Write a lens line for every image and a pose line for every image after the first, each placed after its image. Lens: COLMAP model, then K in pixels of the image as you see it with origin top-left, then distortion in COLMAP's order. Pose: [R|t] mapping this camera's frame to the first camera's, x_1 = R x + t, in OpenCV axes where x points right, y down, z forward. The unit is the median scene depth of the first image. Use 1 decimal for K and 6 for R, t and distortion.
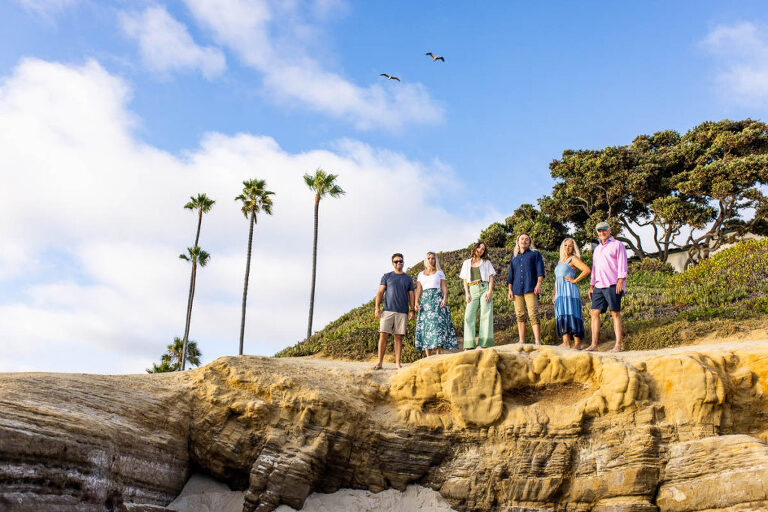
lens RADIAL K [[718.3, 0, 389.5], [0, 718.3, 258.0], [0, 0, 1]] dist [-0.006223, 0.000000]
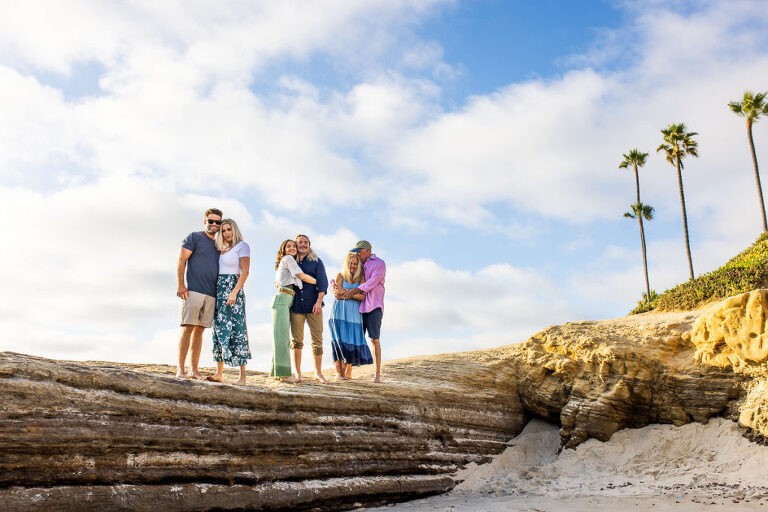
lens RADIAL K [[718.3, 0, 386.7], [0, 718.3, 252.9], [0, 0, 1]] dist [-0.006223, 0.000000]
pose [[0.776188, -0.189569, -0.601329, 0.364497], [0.221500, 0.974925, -0.021436, -0.027980], [0.590314, -0.116556, 0.798714, -0.178547]]
